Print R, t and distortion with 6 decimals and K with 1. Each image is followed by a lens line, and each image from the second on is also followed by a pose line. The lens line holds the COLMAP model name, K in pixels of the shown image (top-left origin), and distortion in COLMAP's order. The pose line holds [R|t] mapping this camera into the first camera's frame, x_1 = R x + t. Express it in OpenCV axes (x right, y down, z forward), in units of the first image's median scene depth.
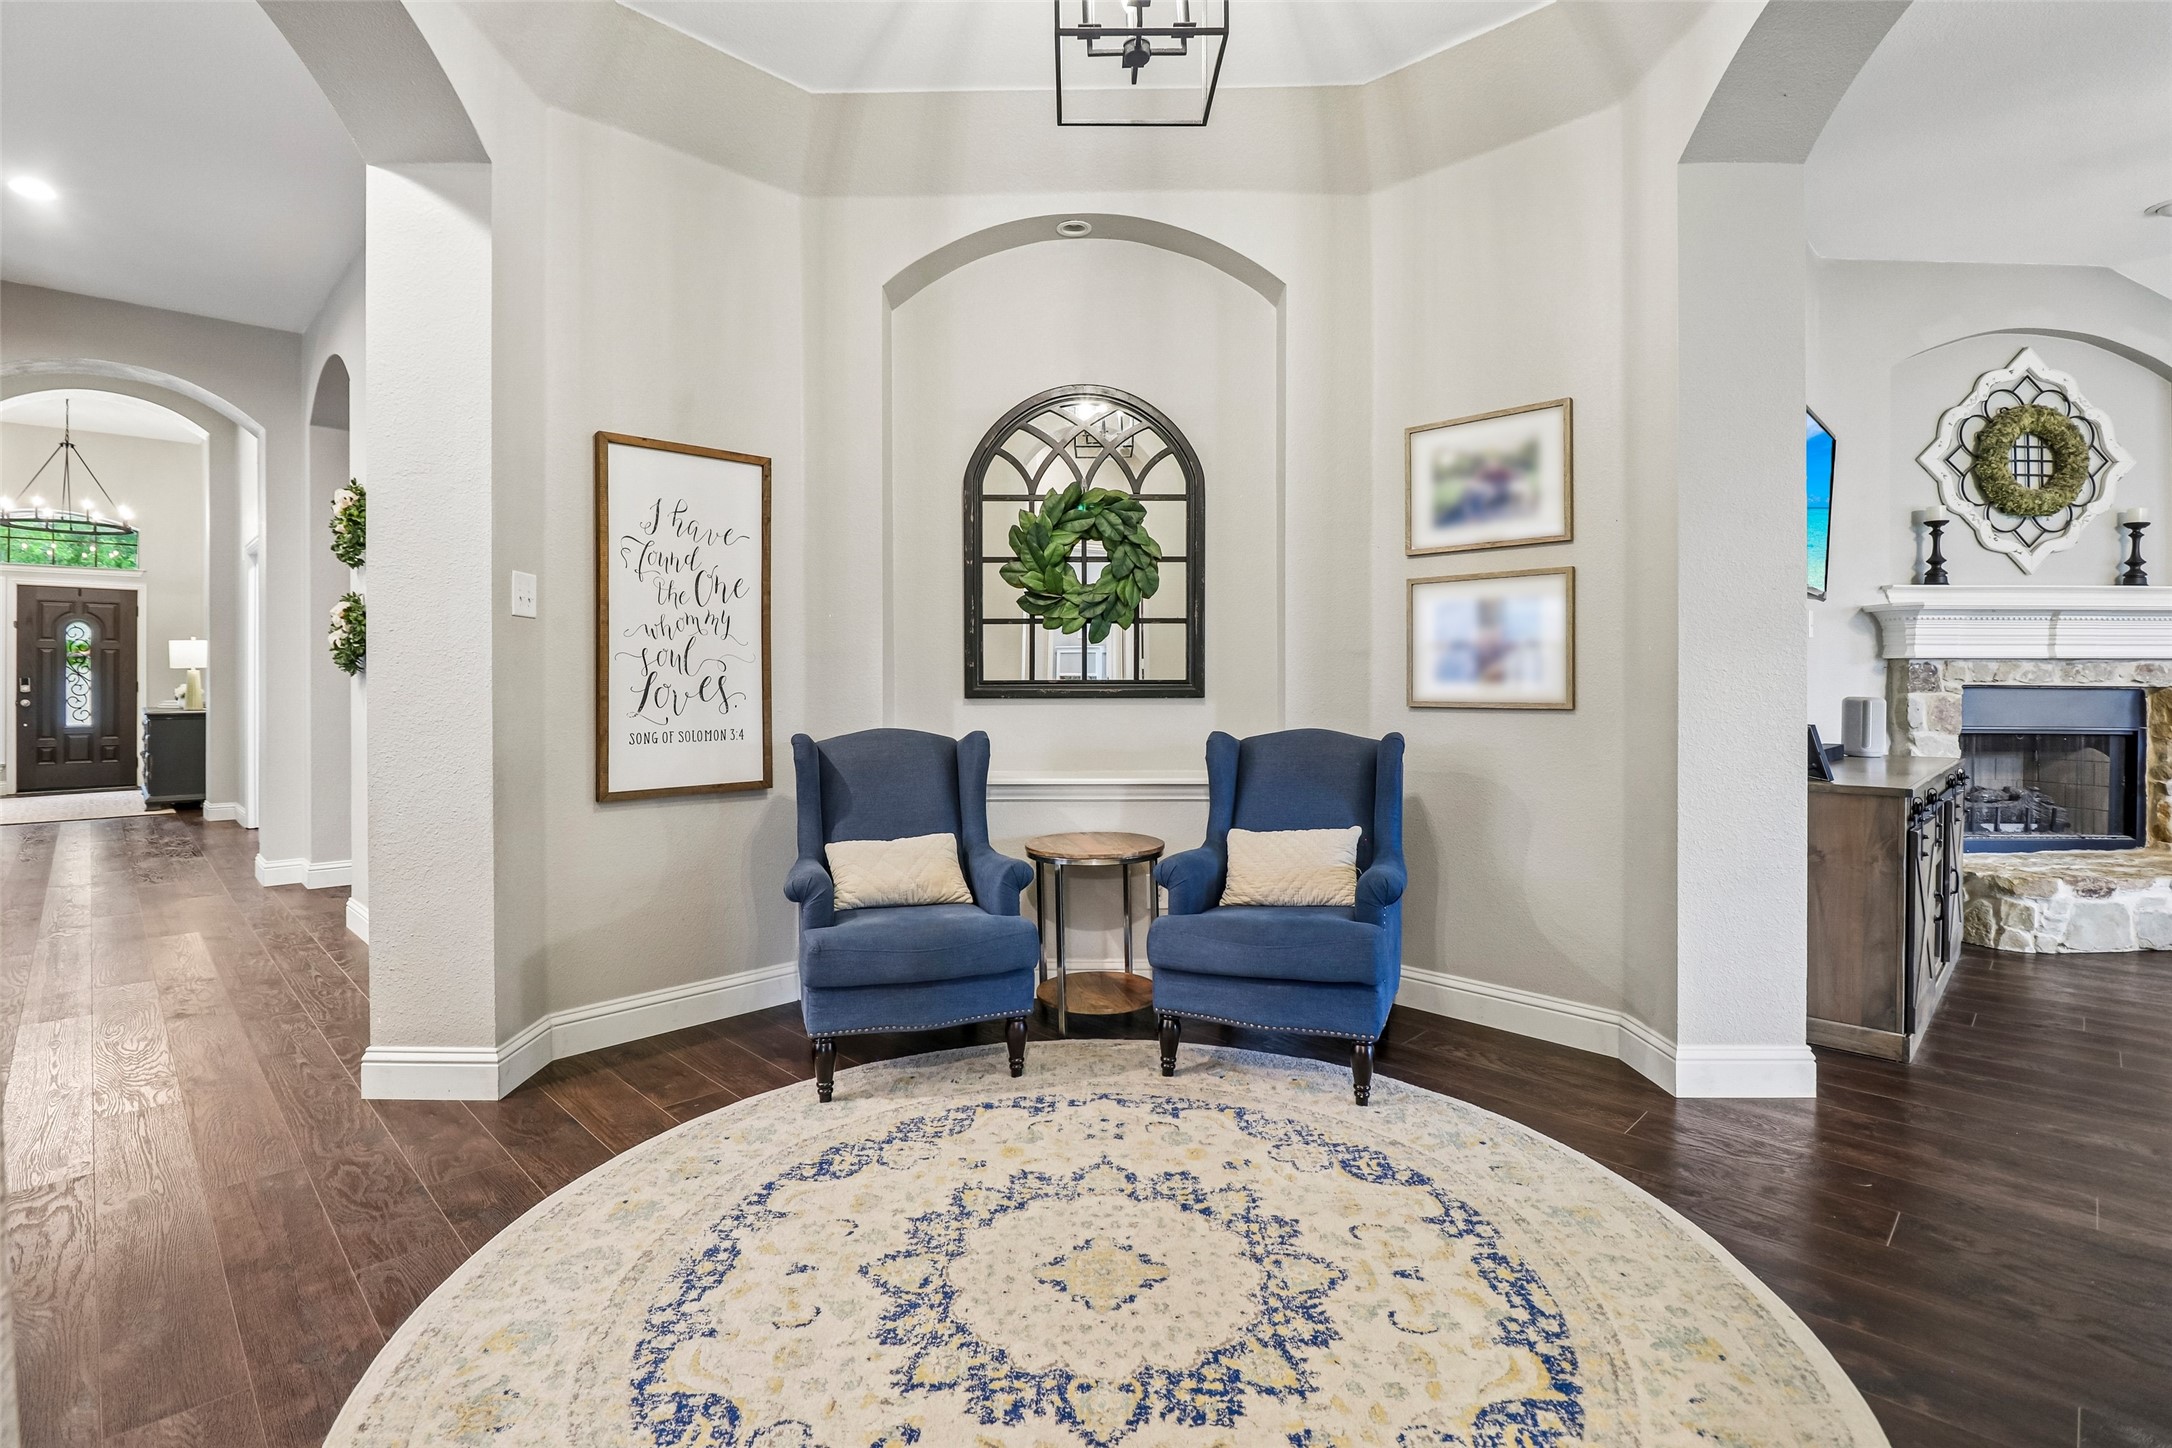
lens RADIAL K [[994.5, 0, 1063.0], [0, 994.5, 684.8], [0, 0, 1]] dist [0.000719, -0.013060]
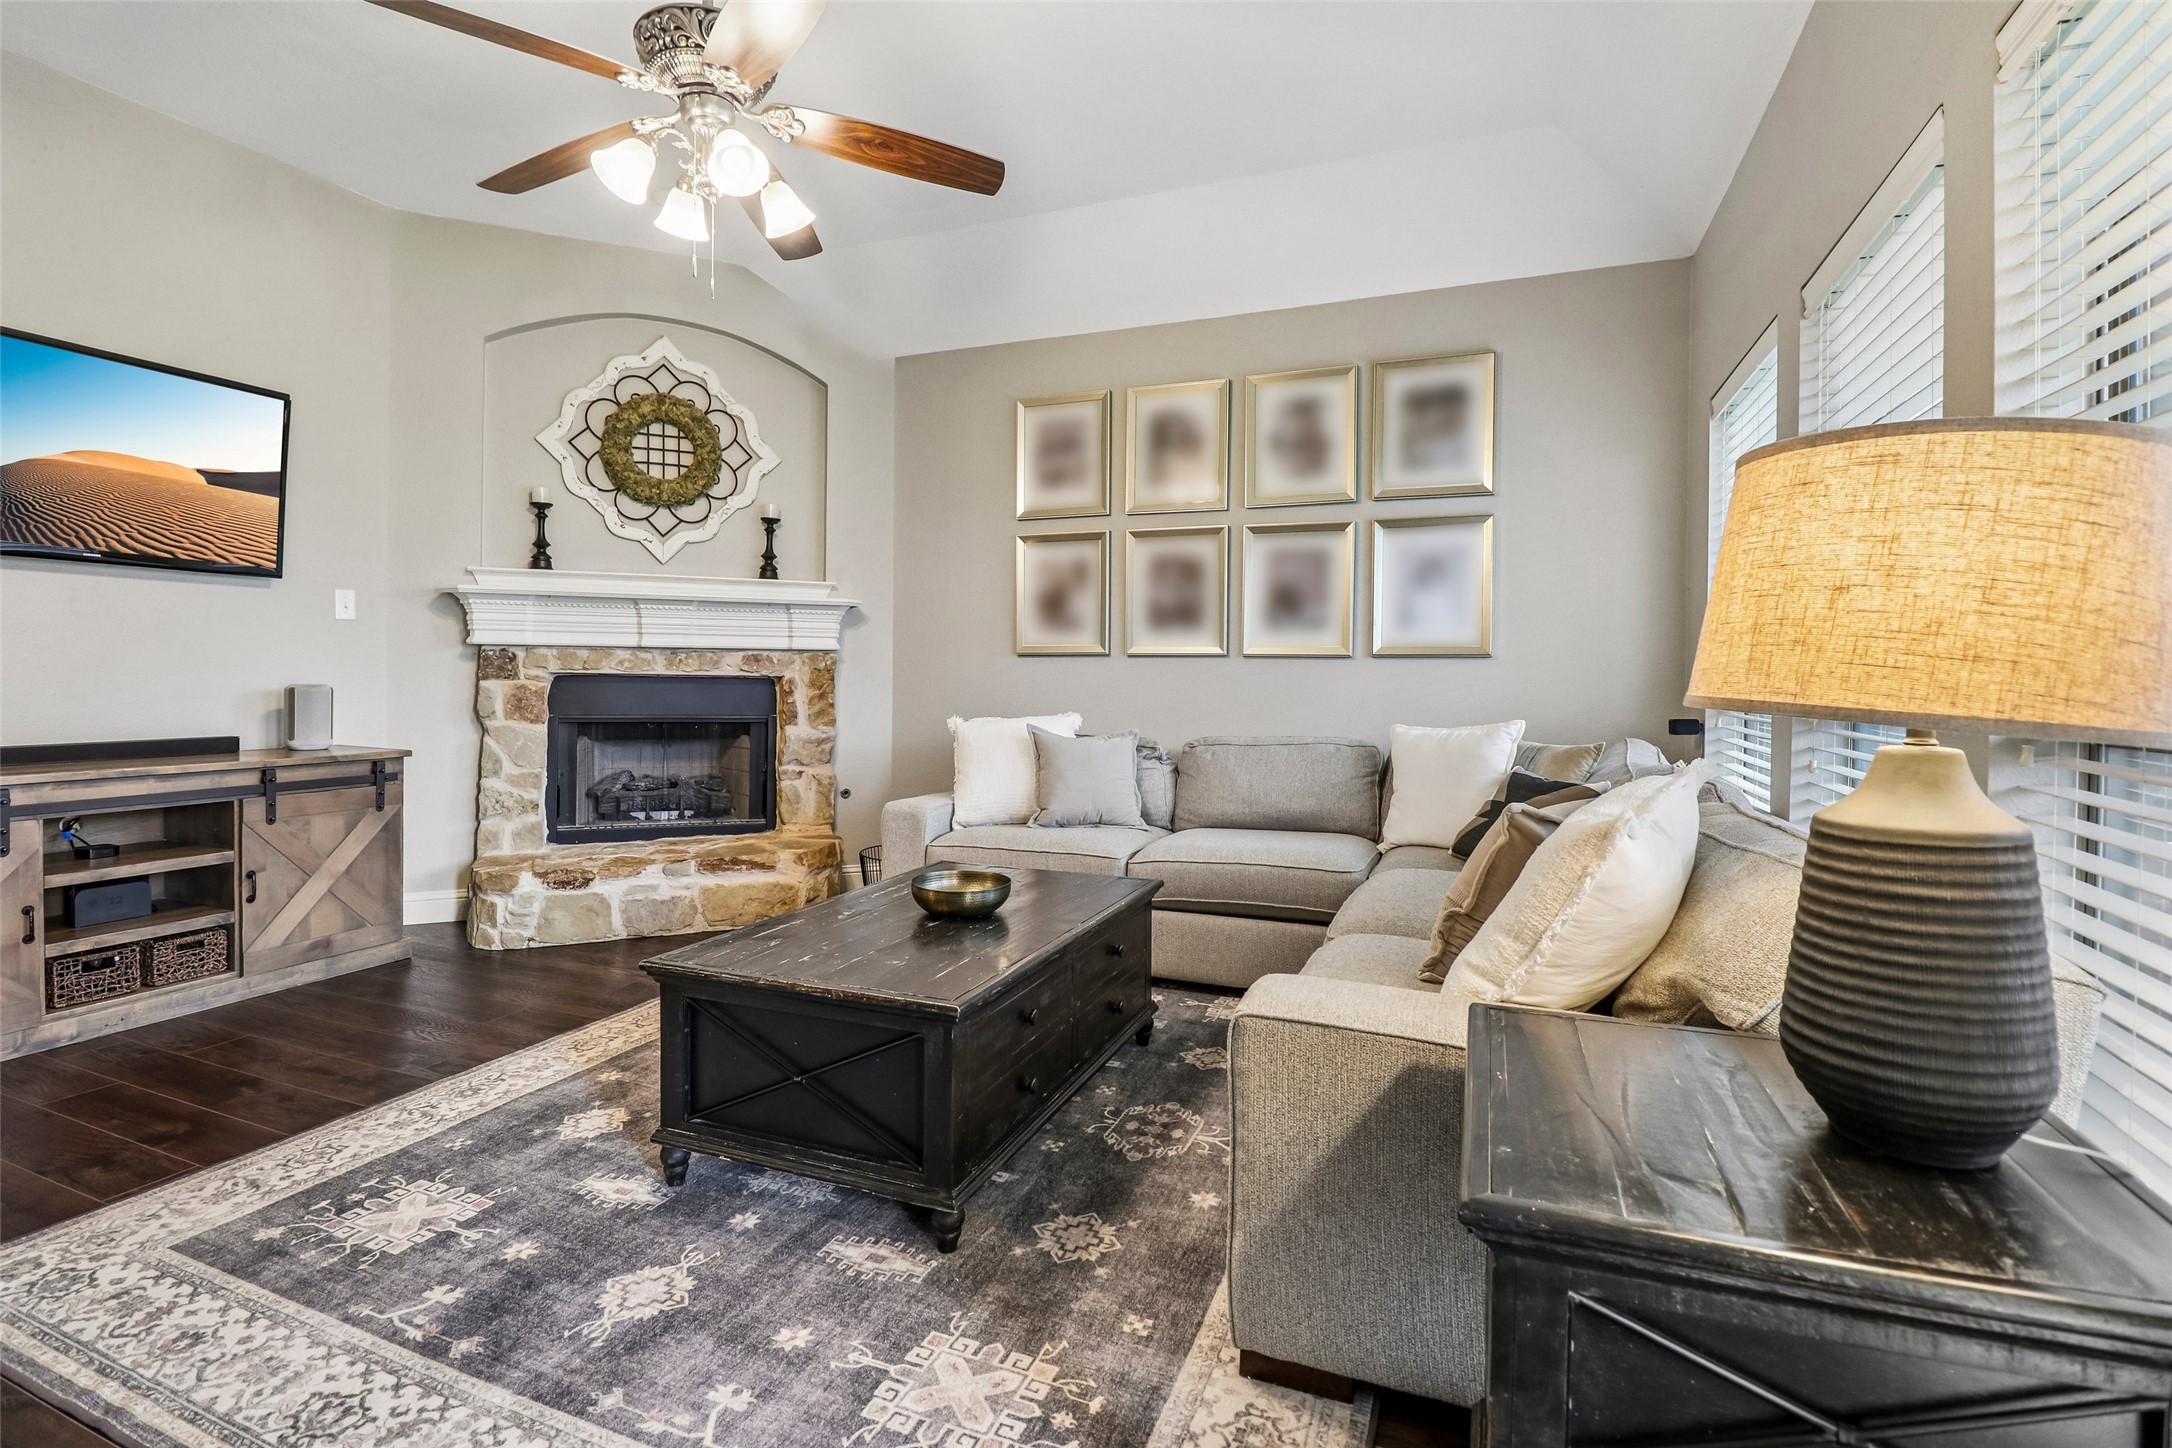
lens RADIAL K [[994.5, 0, 1073.2], [0, 994.5, 684.6], [0, 0, 1]] dist [0.000719, -0.013060]
pose [[0.921375, 0.005630, 0.388634, 1.012746], [-0.010632, 0.999886, 0.010723, -0.003970], [-0.388529, -0.014012, 0.921330, -0.105438]]
